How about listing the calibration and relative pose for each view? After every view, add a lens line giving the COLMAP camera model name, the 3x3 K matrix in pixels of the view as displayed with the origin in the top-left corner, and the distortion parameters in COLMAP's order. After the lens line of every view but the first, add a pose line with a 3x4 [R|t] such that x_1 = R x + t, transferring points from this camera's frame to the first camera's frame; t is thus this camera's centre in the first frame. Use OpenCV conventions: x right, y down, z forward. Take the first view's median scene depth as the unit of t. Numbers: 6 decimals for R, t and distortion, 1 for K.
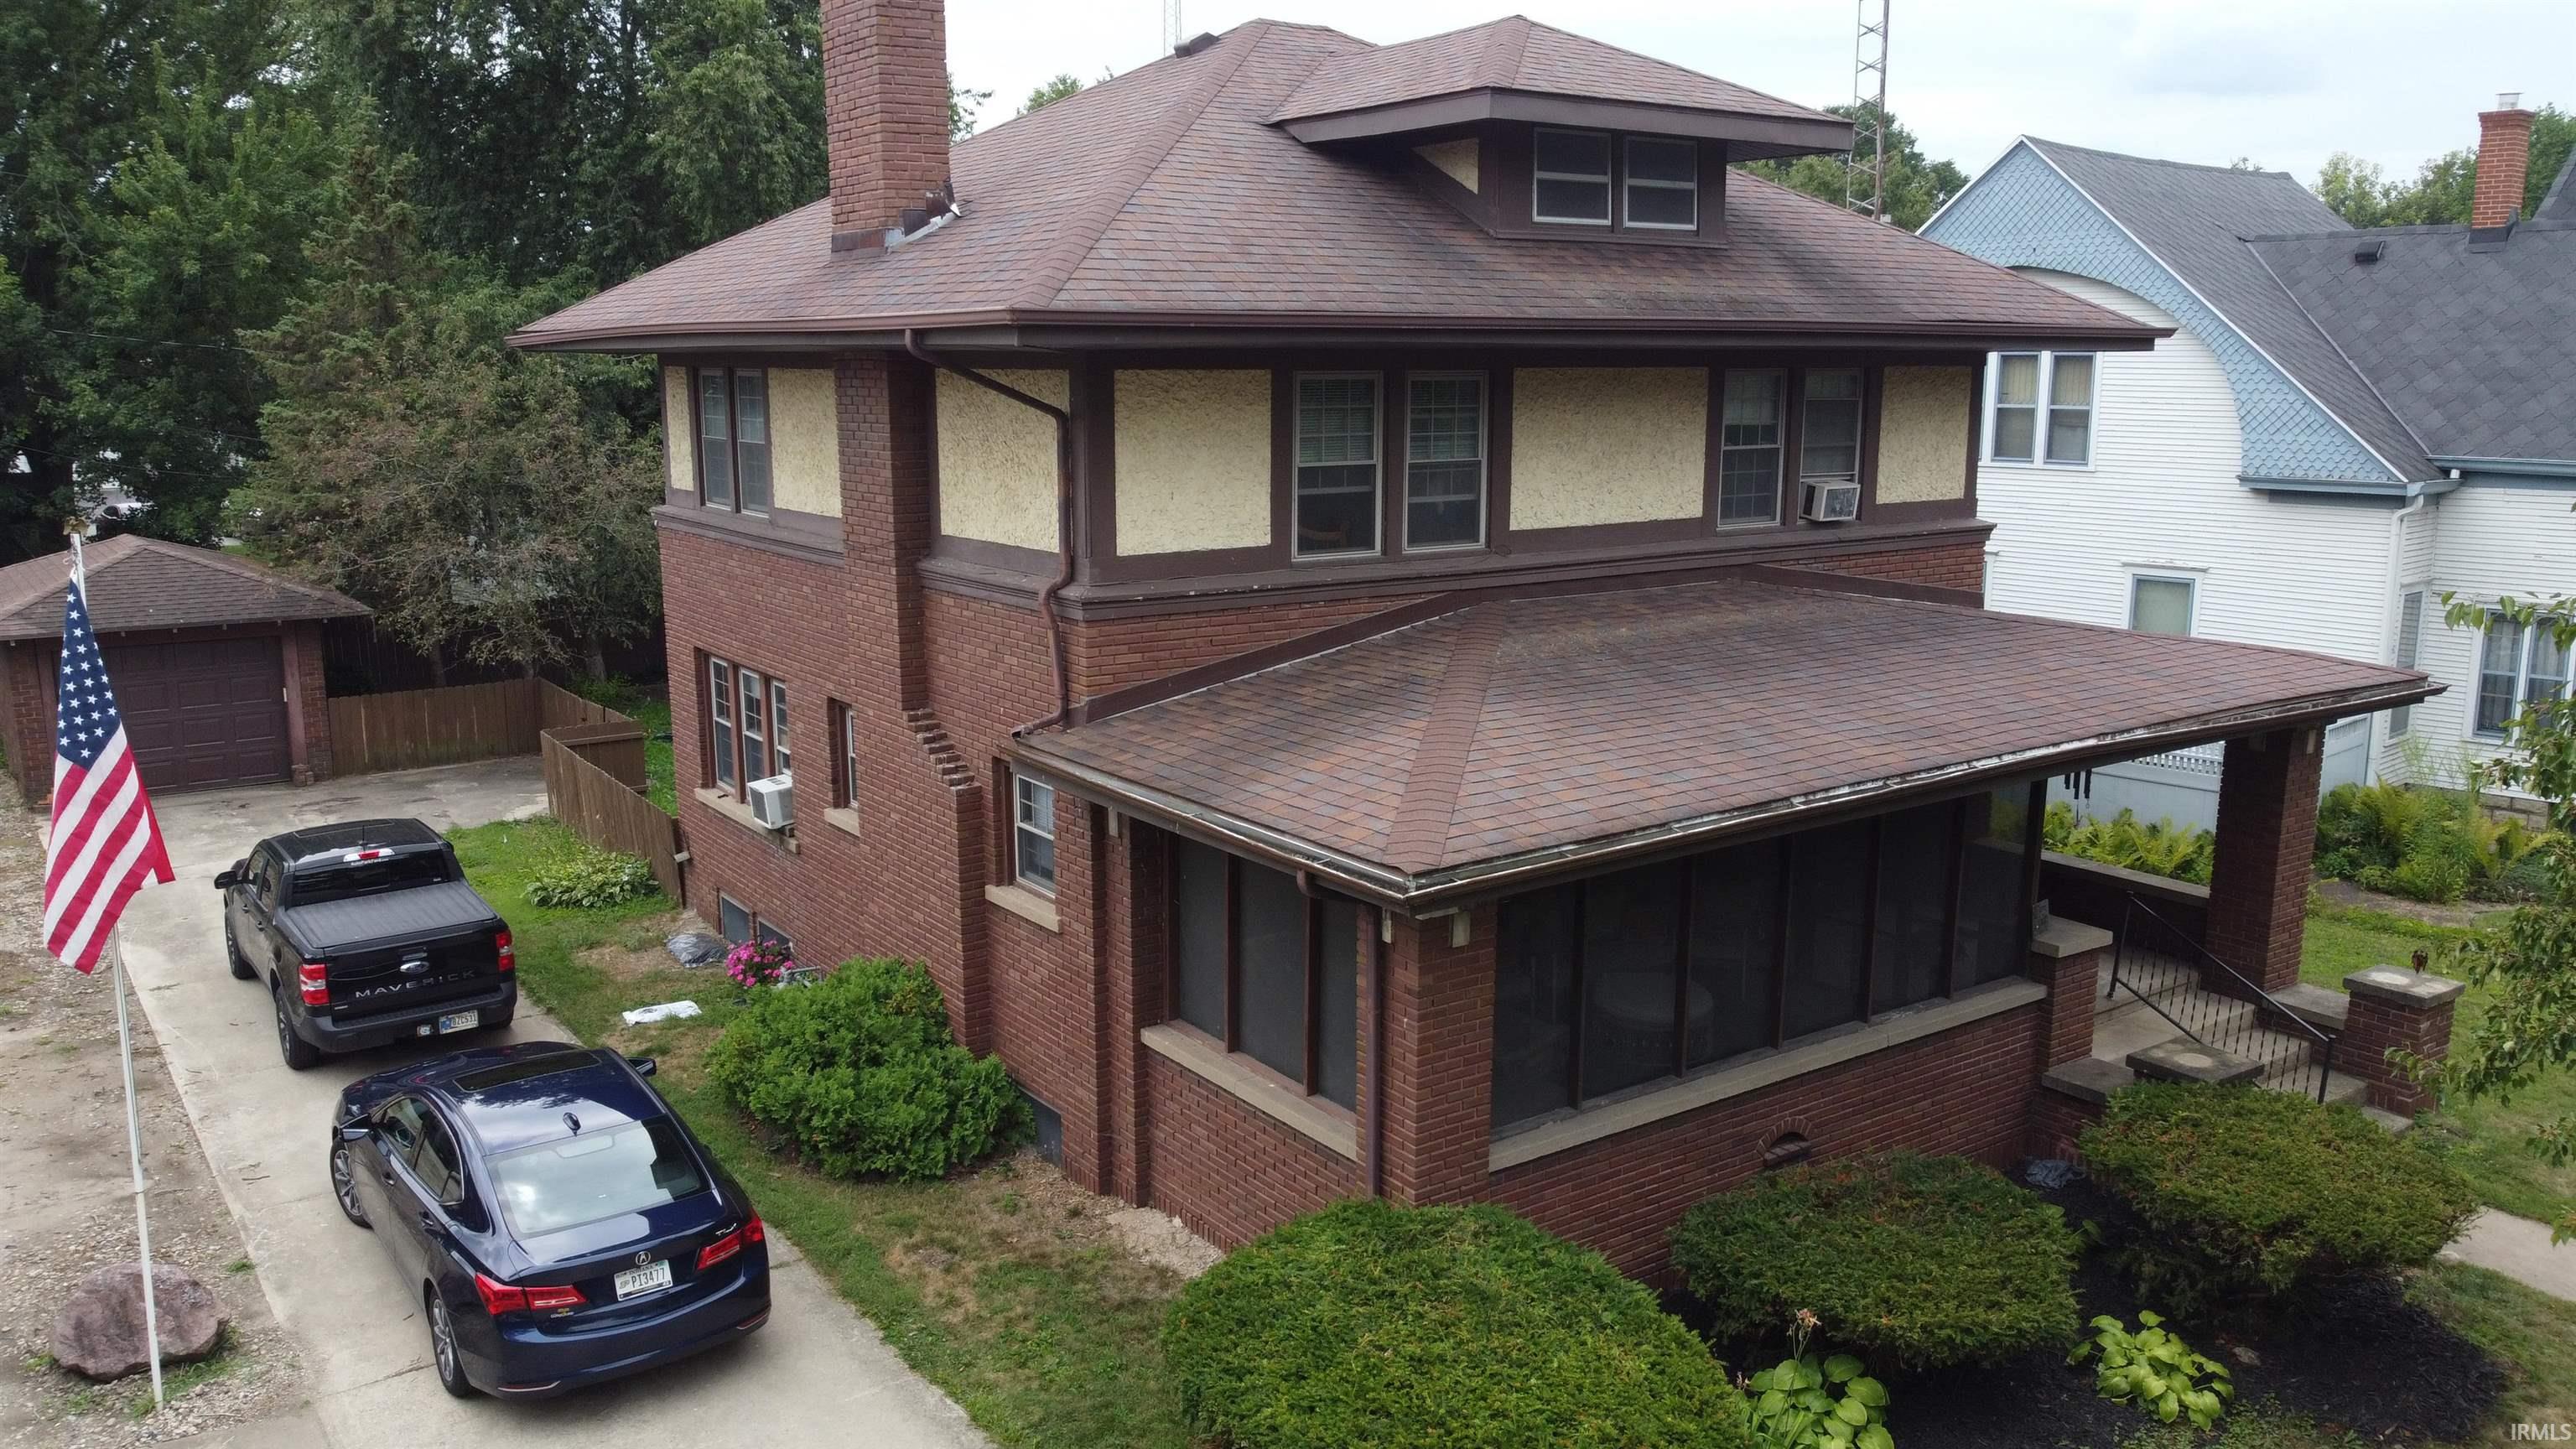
lens RADIAL K [[1953.9, 0, 1288.1], [0, 1953.9, 724.6], [0, 0, 1]] dist [-0.004340, -0.002490]
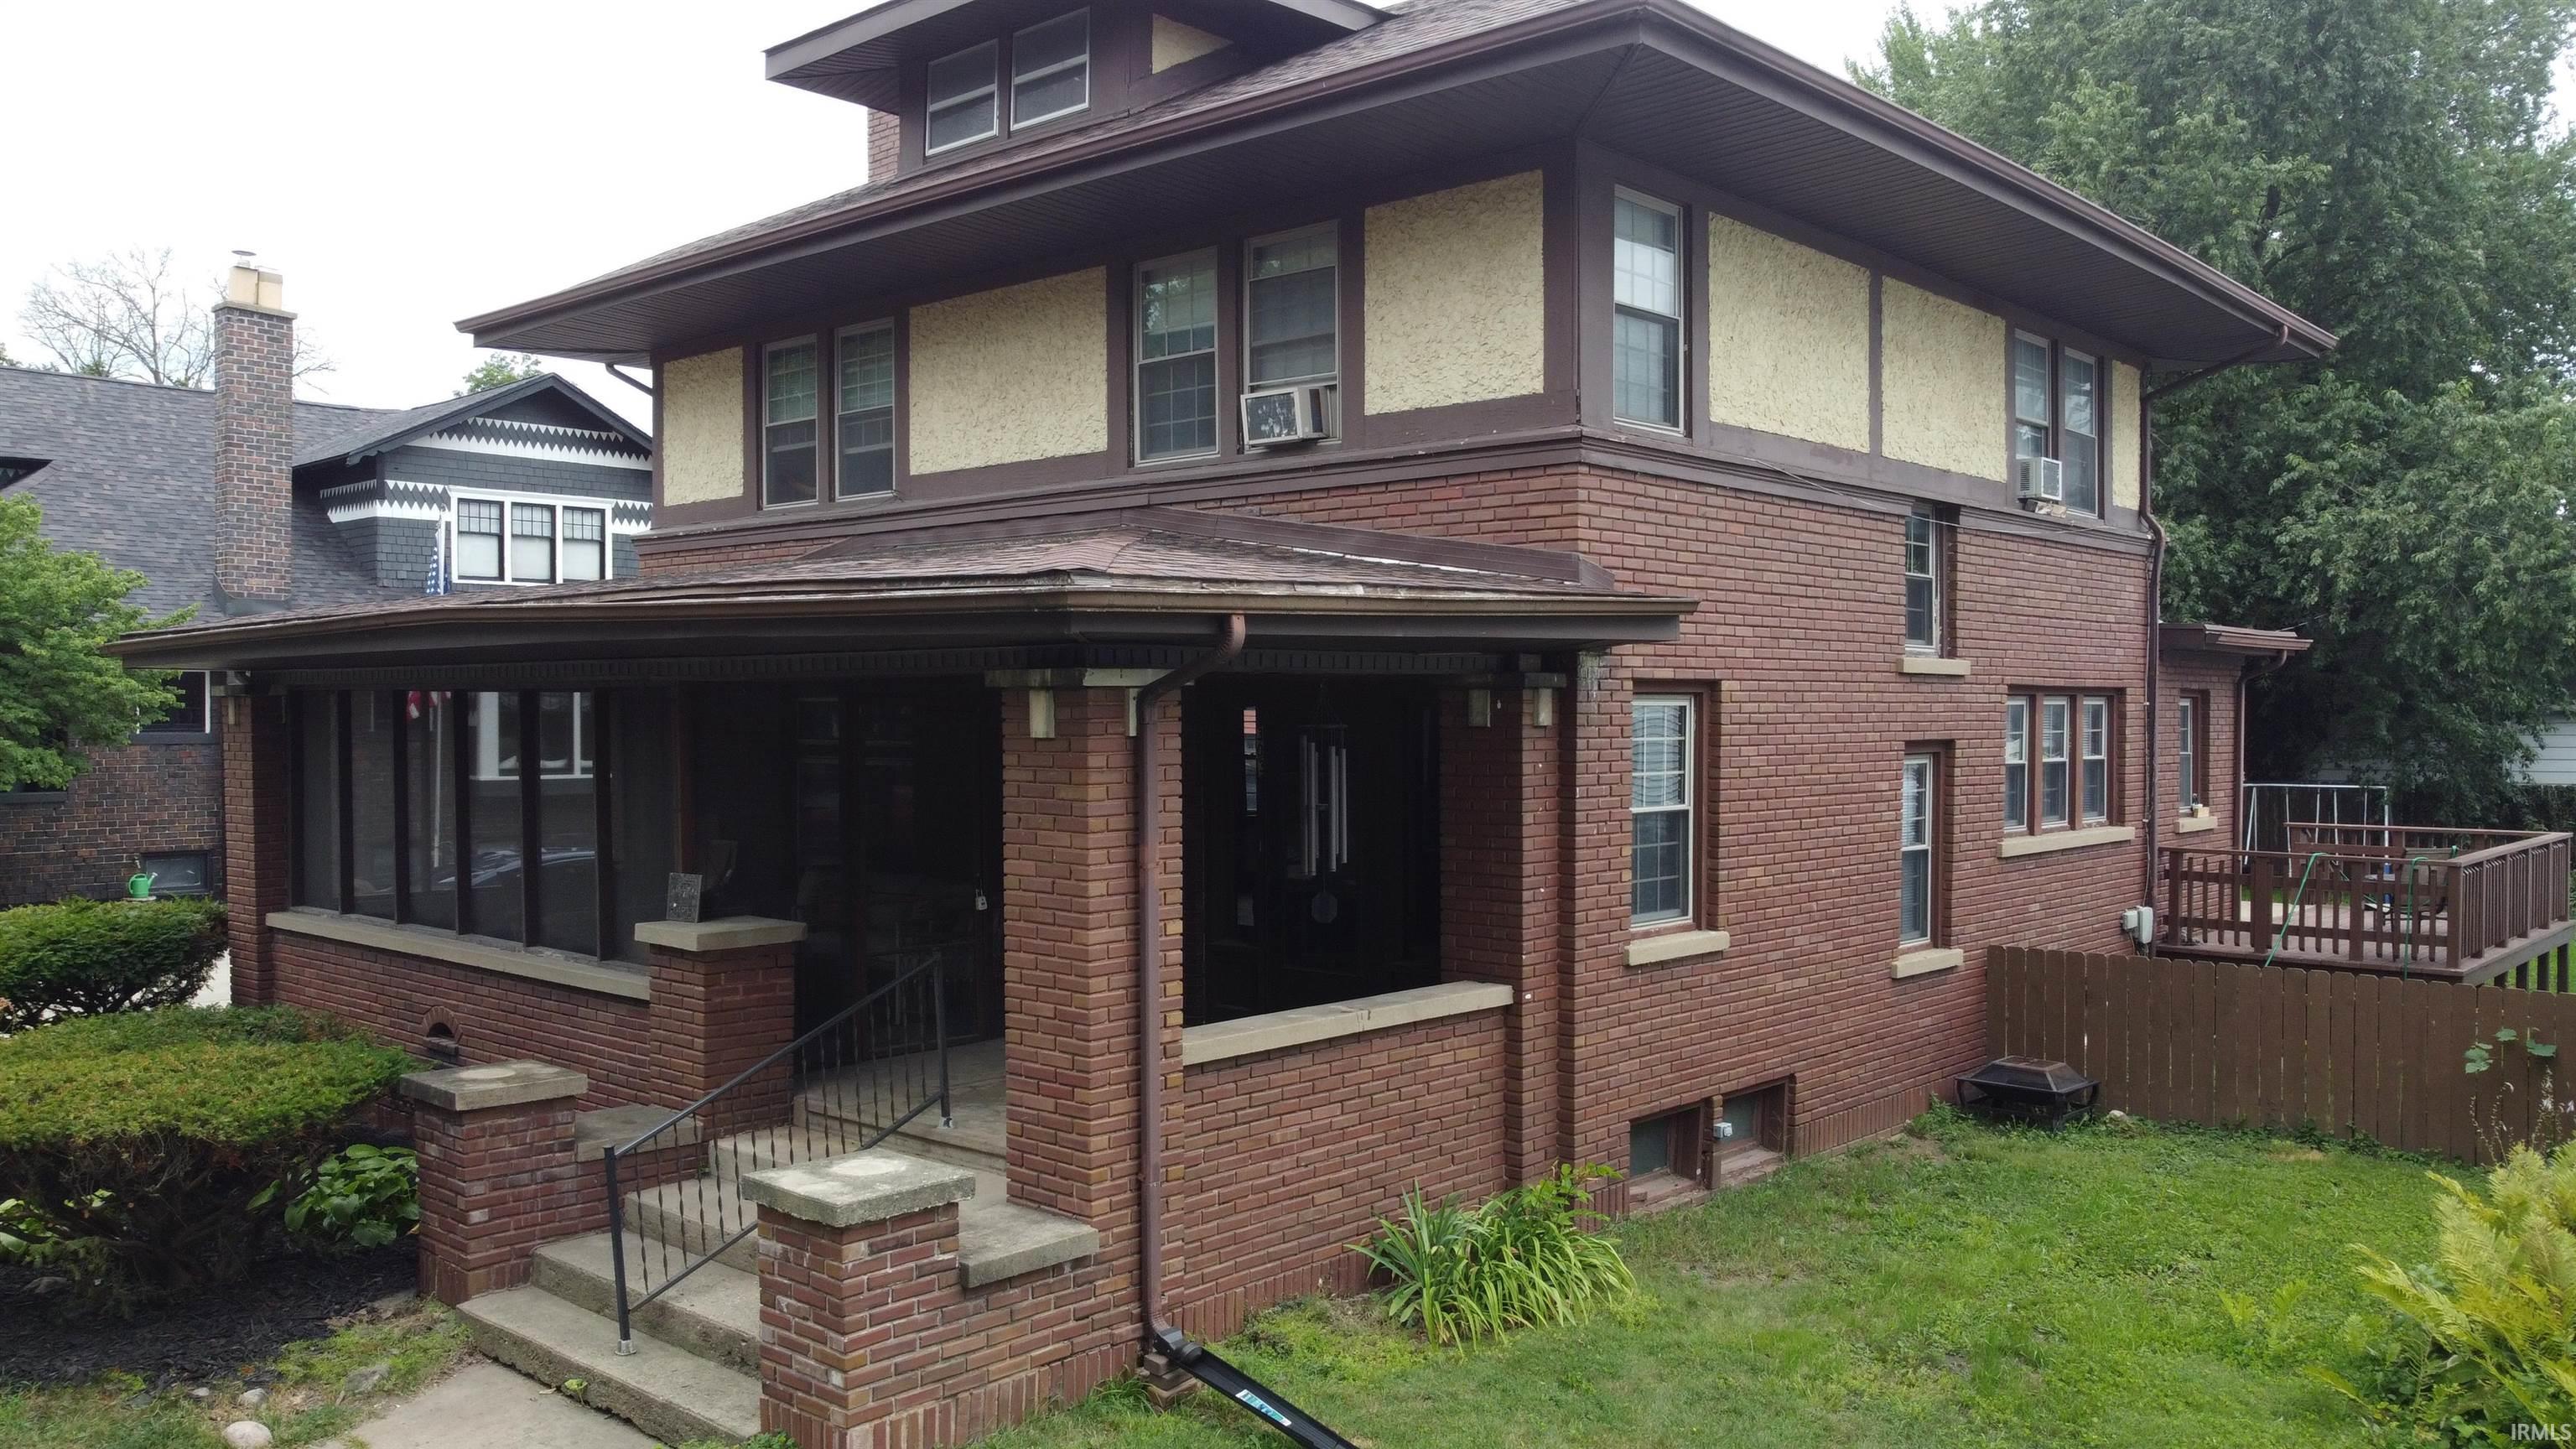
lens RADIAL K [[1953.9, 0, 1288.4], [0, 1953.9, 729.1], [0, 0, 1]] dist [-0.004340, -0.002490]
pose [[0.218217, 0.012141, -0.975825, 1.068972], [-0.181730, 0.982938, -0.028409, 0.015585], [0.958830, 0.183536, 0.216701, 0.974994]]
